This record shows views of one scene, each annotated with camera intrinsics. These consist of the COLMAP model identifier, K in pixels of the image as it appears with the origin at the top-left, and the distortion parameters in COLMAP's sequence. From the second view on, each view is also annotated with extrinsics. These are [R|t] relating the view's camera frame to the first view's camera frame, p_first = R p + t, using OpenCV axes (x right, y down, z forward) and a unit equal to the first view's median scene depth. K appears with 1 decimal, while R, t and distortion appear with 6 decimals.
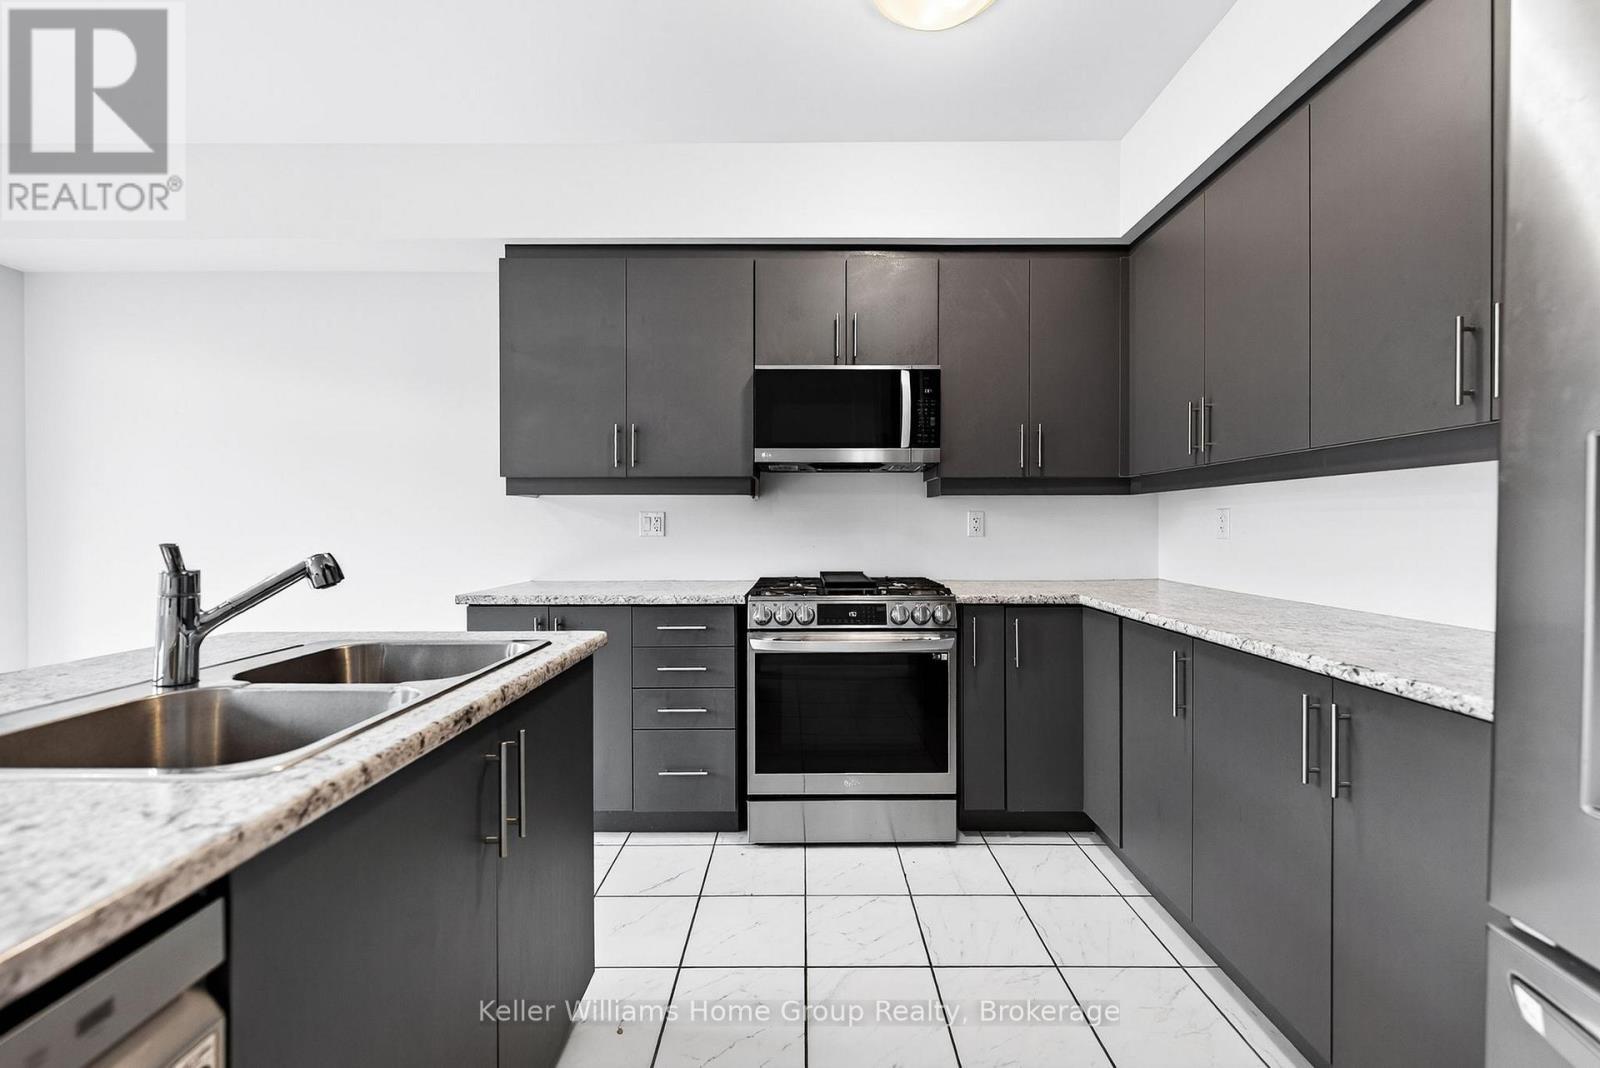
lens RADIAL K [[655.0, 0, 800.0], [0, 655.0, 534.0], [0, 0, 1]] dist [-0.002041, -0.000203]
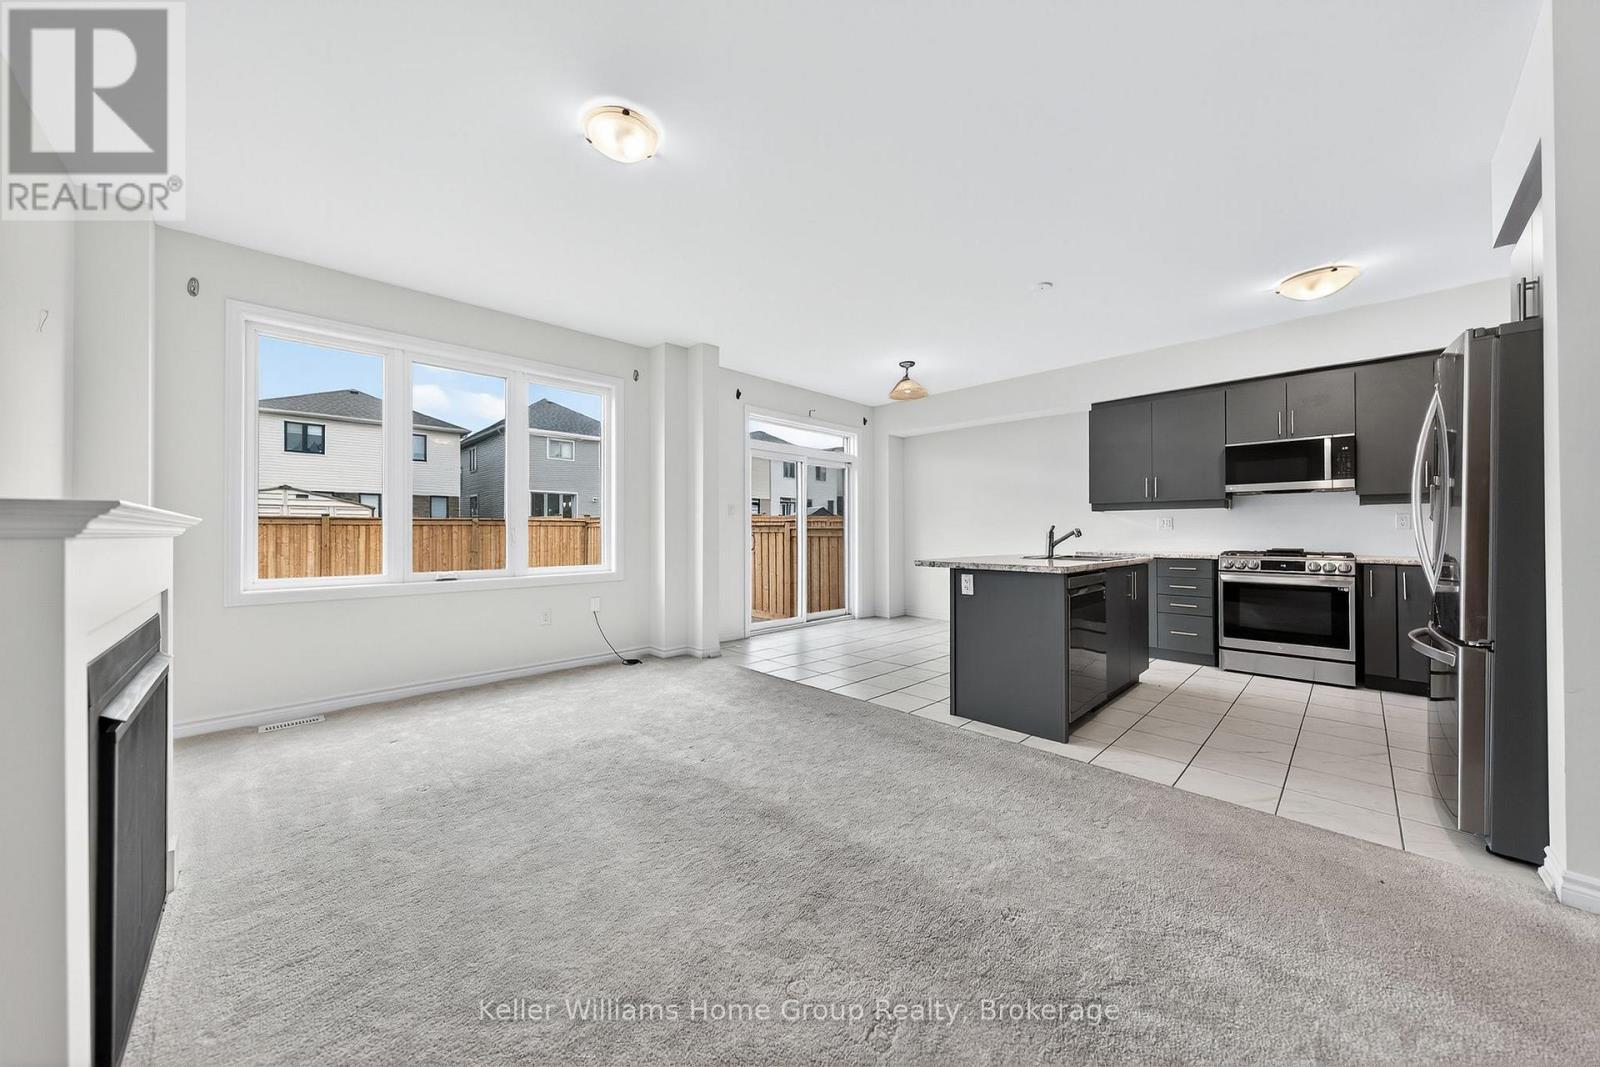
lens RADIAL K [[544.5, 0, 798.4], [0, 544.5, 527.6], [0, 0, 1]] dist [-0.000435, 0.000034]
pose [[0.701214, -0.003033, -0.712944, 0.222722], [-0.009021, 0.999873, -0.013126, 0.038489], [0.712894, 0.015635, 0.701098, -1.229596]]
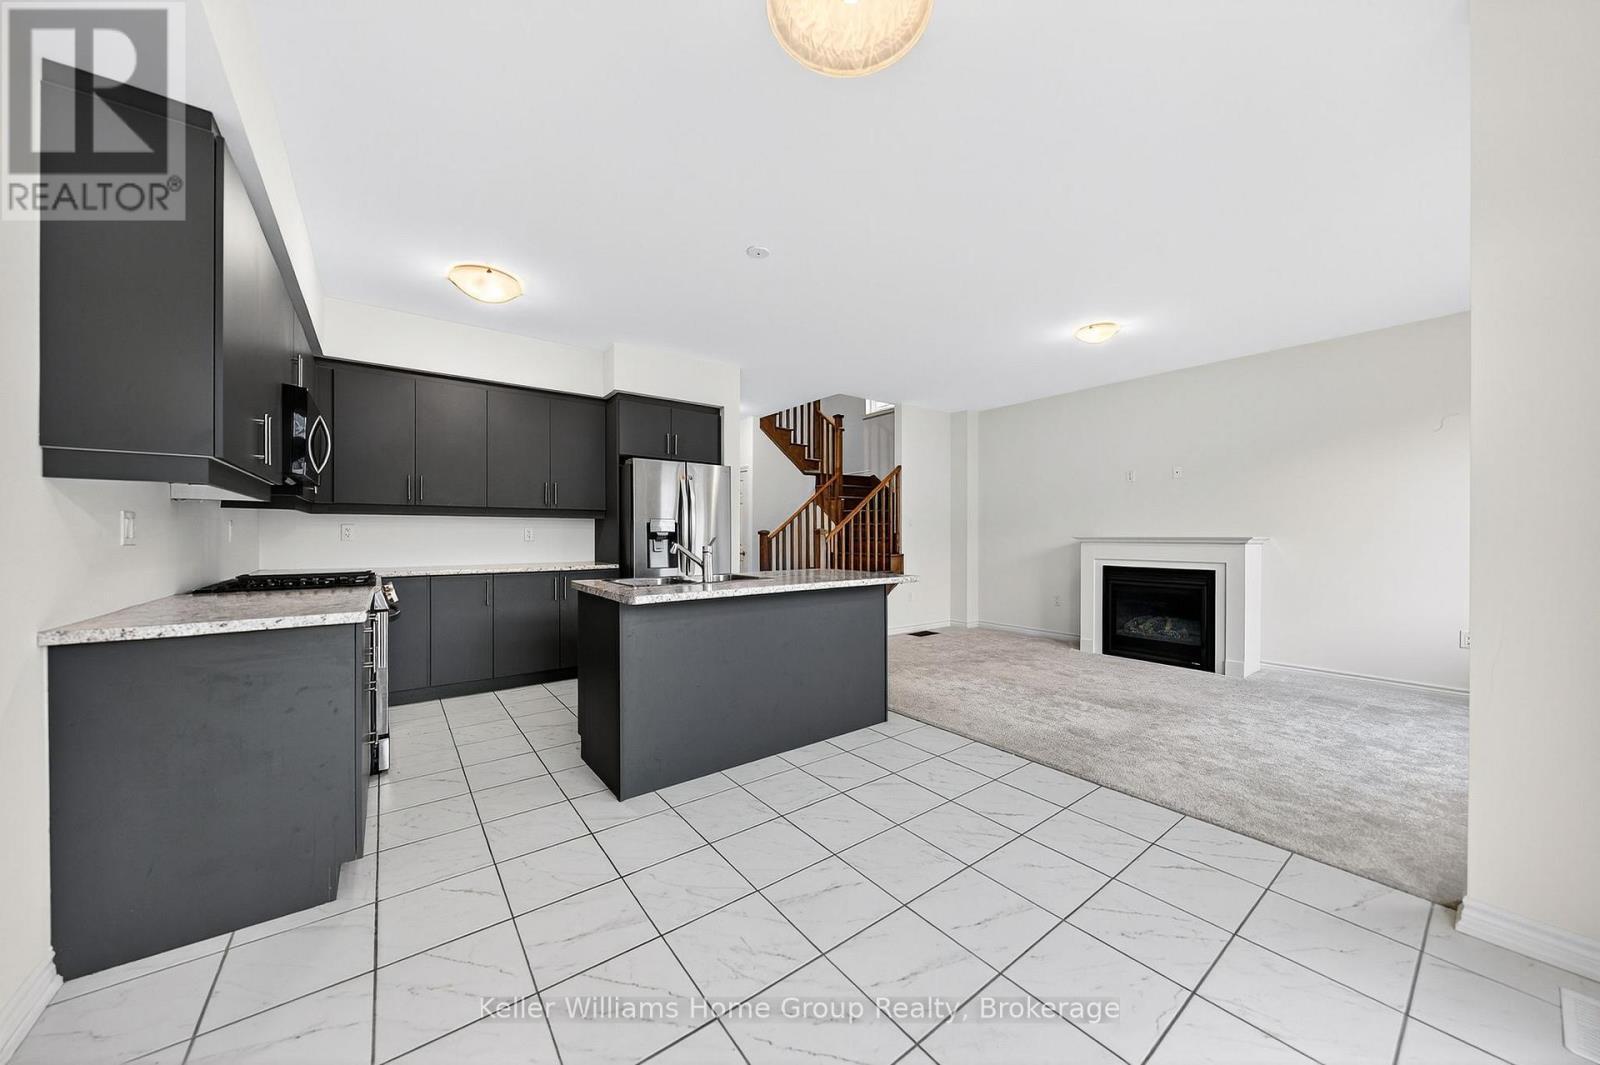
lens RADIAL K [[546.9, 0, 800.5], [0, 546.9, 538.0], [0, 0, 1]] dist [-0.000383, -0.000004]
pose [[-0.606706, -0.001354, 0.794925, -1.411732], [0.009874, 0.999909, 0.009238, -0.002626], [-0.794865, 0.013454, -0.606637, 0.949888]]
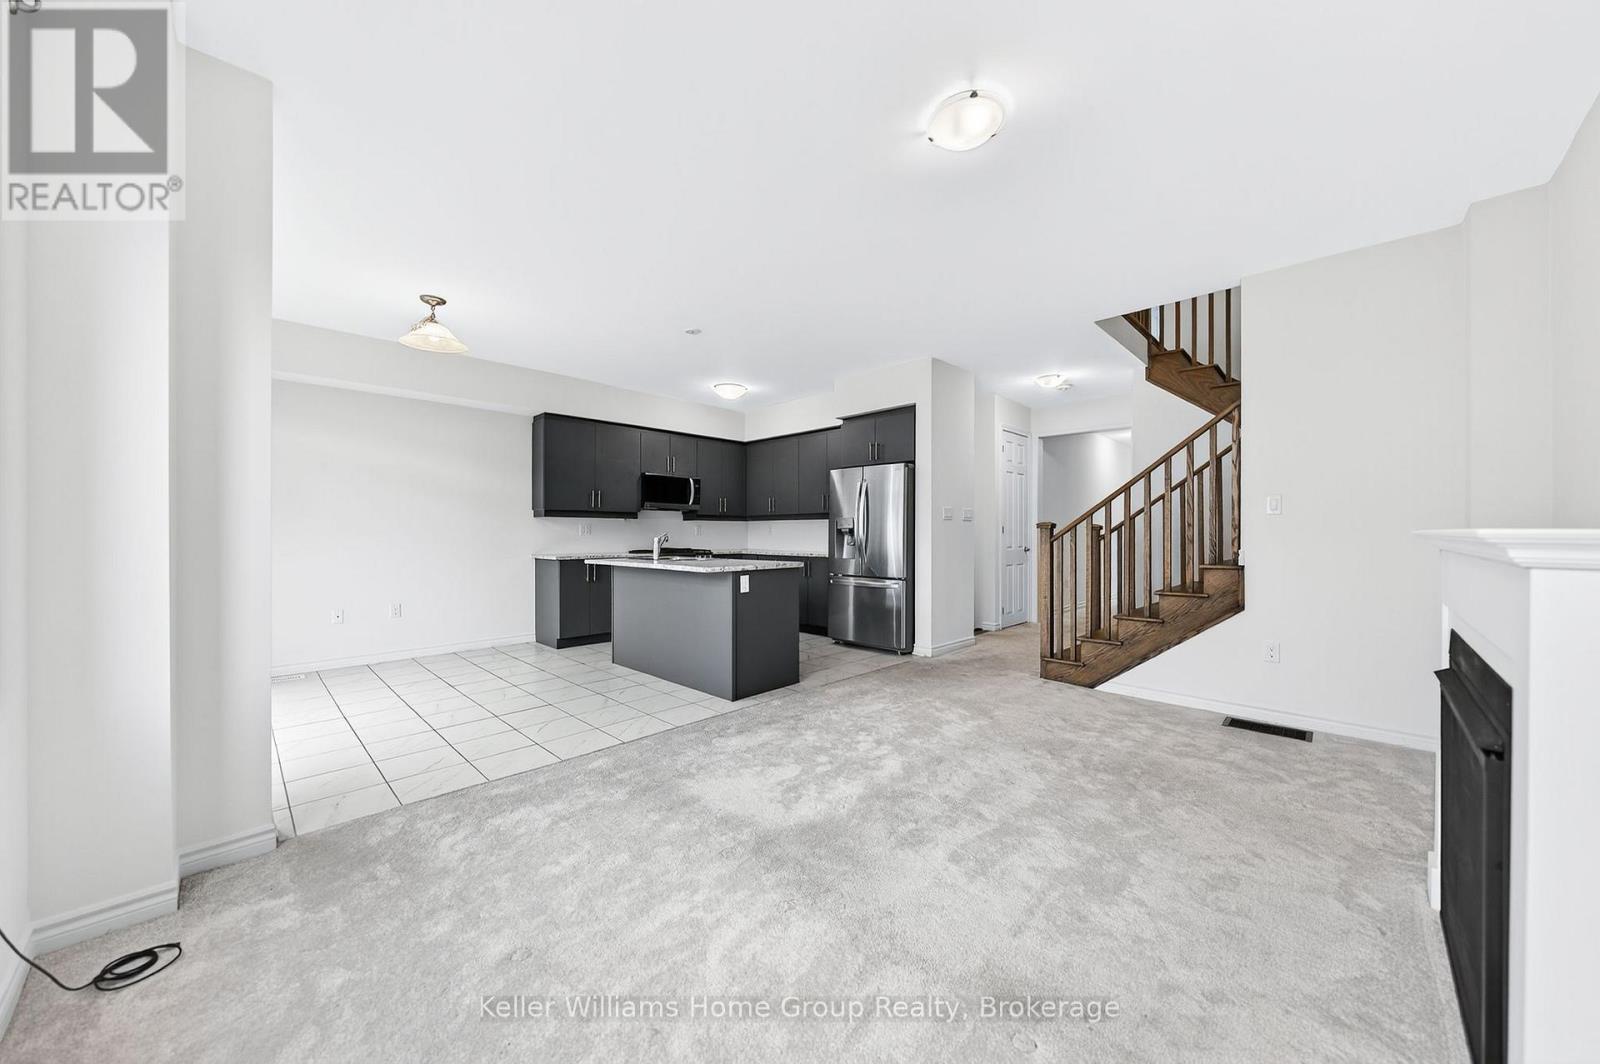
lens RADIAL K [[567.5, 0, 800.0], [0, 567.5, 532.0], [0, 0, 1]] dist [0.000362, 0.000063]
pose [[0.704525, 0.004781, 0.709663, -1.417729], [0.005116, 0.999917, -0.011815, 0.028858], [-0.709661, 0.011954, 0.704442, -1.254875]]
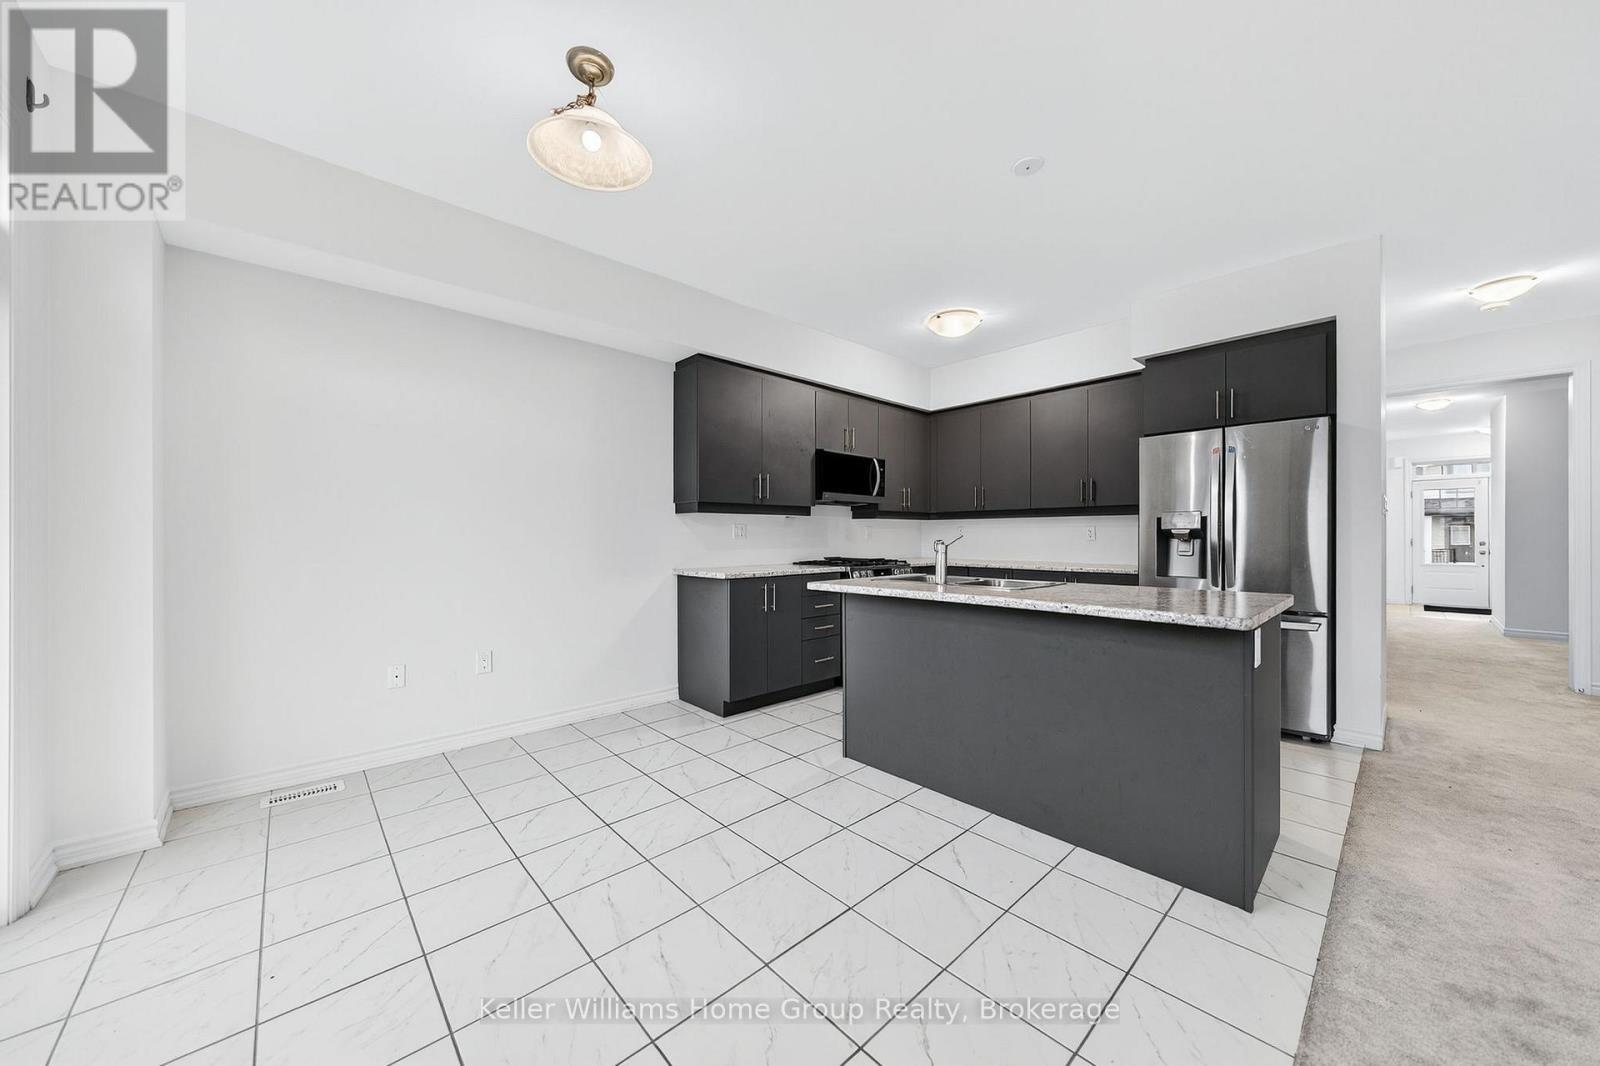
lens RADIAL K [[567.5, 0, 800.0], [0, 567.5, 533.0], [0, 0, 1]] dist [0.000362, 0.000063]
pose [[0.737821, 0.006037, 0.674969, -1.332722], [0.005915, 0.999864, -0.015409, 0.015339], [-0.674970, 0.015361, 0.737685, -0.190862]]
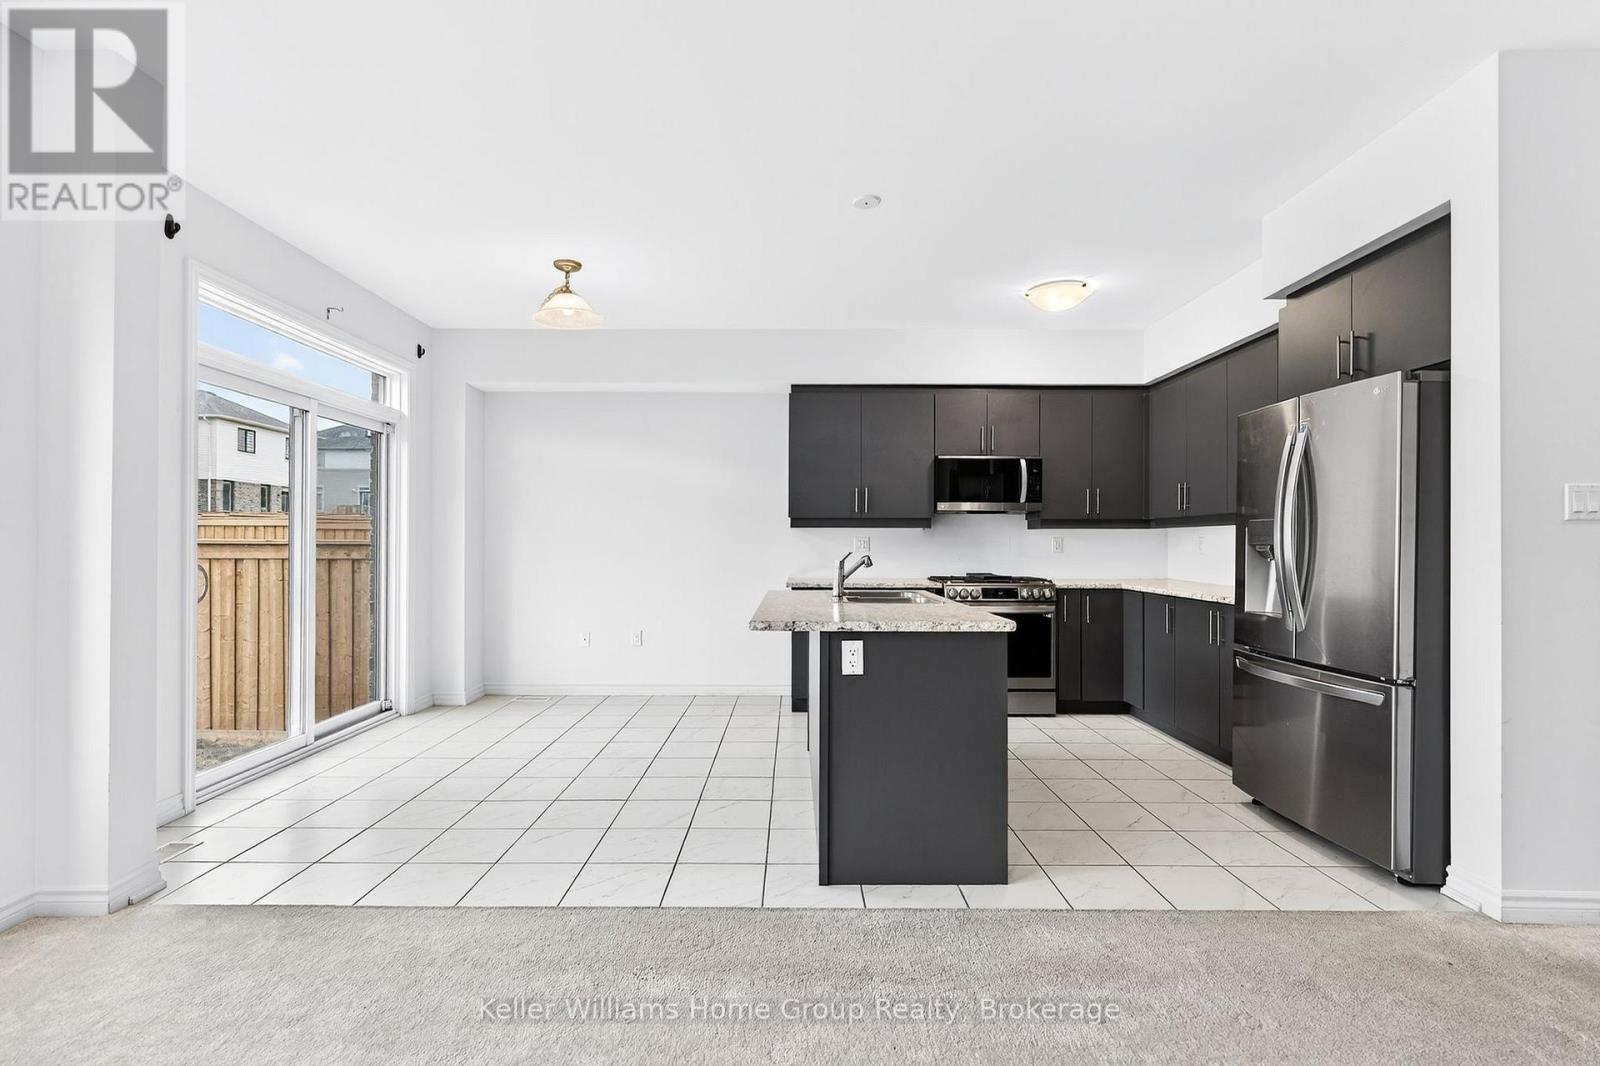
lens RADIAL K [[729.3, 0, 786.6], [0, 729.3, 540.3], [0, 0, 1]] dist [0.001616, 0.000242]
pose [[0.999951, 0.006590, -0.007405, -0.501053], [-0.006694, 0.999878, -0.014122, 0.003682], [0.007311, 0.014171, 0.999873, -1.063214]]
